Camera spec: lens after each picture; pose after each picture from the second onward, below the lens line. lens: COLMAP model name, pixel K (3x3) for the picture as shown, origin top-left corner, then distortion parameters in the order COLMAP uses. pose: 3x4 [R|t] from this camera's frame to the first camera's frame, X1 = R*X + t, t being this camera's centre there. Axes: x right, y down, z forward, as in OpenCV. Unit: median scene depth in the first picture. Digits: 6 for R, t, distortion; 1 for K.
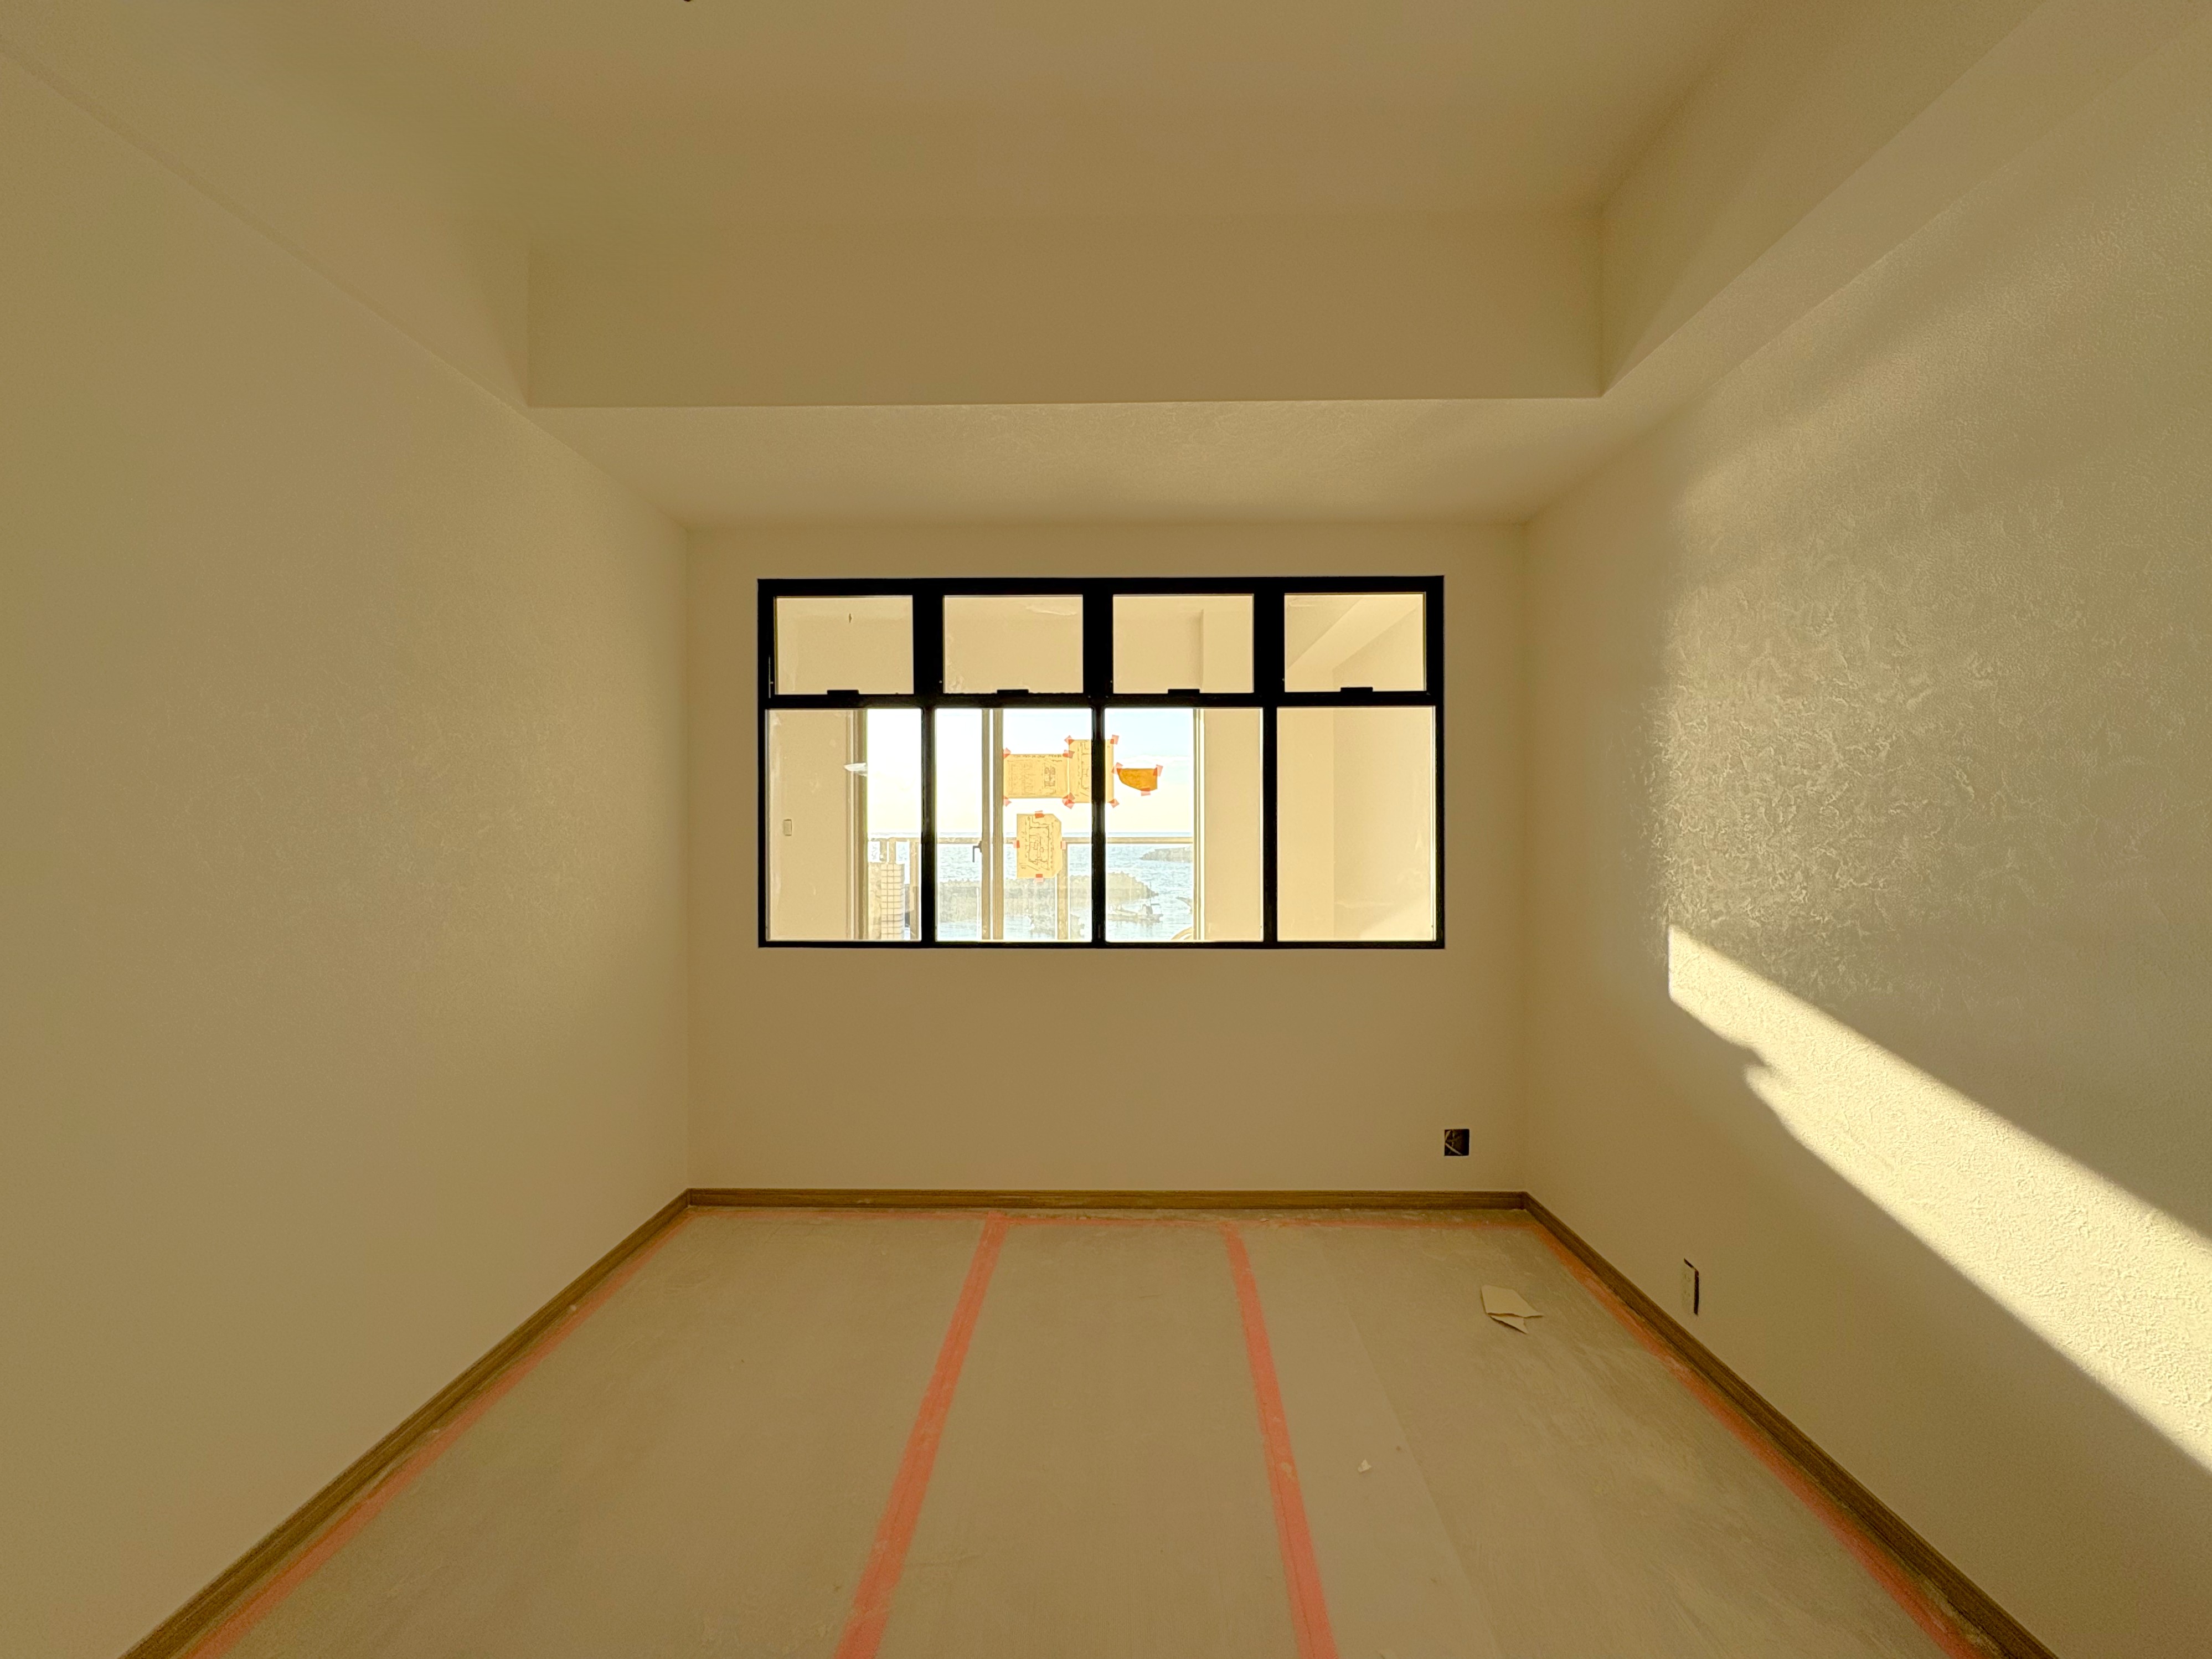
lens RADIAL K [[879.3, 0, 1106.5], [0, 879.3, 824.1], [0, 0, 1]] dist [-0.002732, 0.000761]
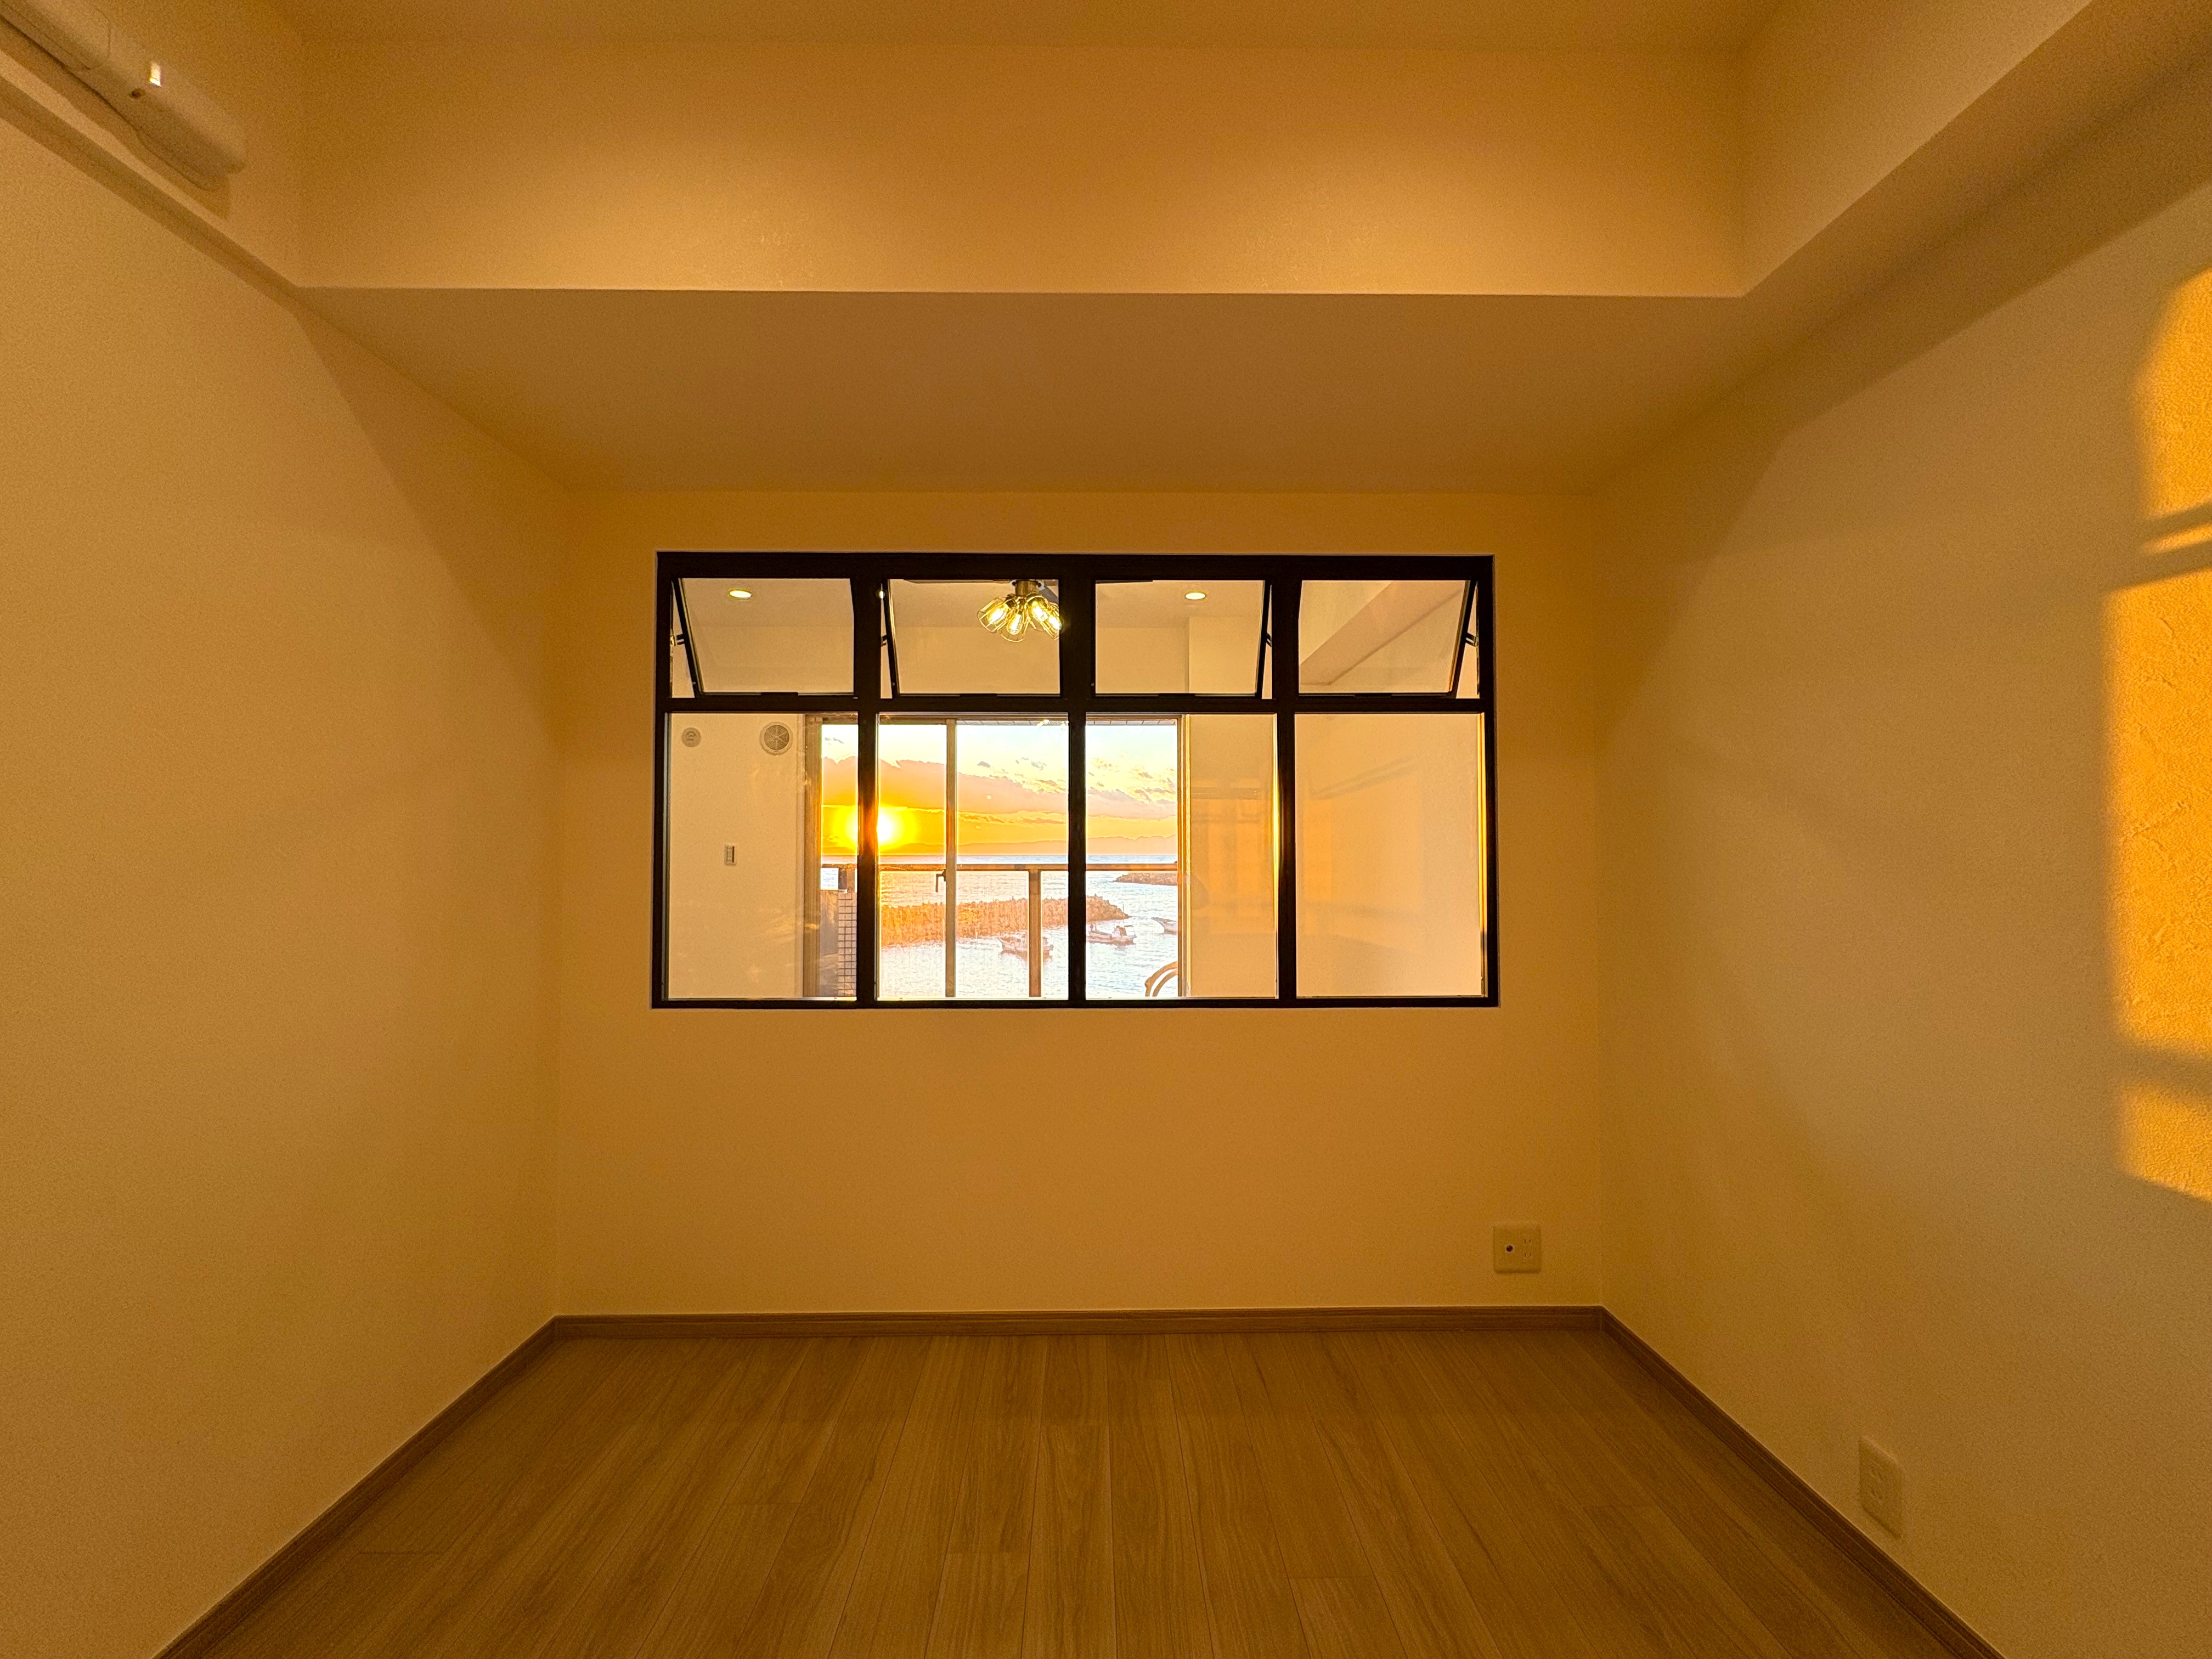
lens RADIAL K [[879.3, 0, 1096.6], [0, 879.3, 843.3], [0, 0, 1]] dist [-0.002732, 0.000761]
pose [[0.999722, 0.001412, 0.023549, -0.010709], [-0.001236, 0.999971, -0.007485, -0.004582], [-0.023559, 0.007454, 0.999695, 0.180473]]
